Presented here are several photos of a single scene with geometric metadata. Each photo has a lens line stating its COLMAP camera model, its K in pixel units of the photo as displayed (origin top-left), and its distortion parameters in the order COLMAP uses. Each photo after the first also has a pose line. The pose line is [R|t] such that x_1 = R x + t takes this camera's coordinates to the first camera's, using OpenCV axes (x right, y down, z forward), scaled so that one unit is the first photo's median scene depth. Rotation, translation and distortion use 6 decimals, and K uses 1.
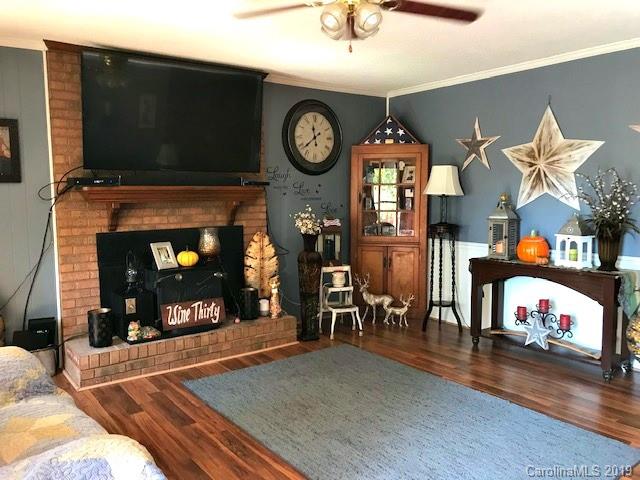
lens RADIAL K [[532.1, 0, 319.2], [0, 532.1, 236.0], [0, 0, 1]] dist [0.031738, -0.007800]
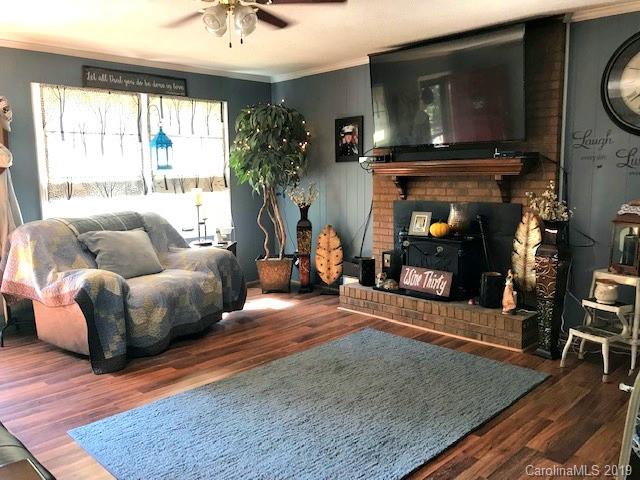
lens RADIAL K [[532.1, 0, 319.3], [0, 532.1, 240.7], [0, 0, 1]] dist [0.031738, -0.007800]
pose [[0.130533, 0.132749, -0.982517, 0.769000], [-0.070434, 0.989733, 0.124367, -0.051307], [0.988939, 0.052968, 0.138543, 0.632860]]
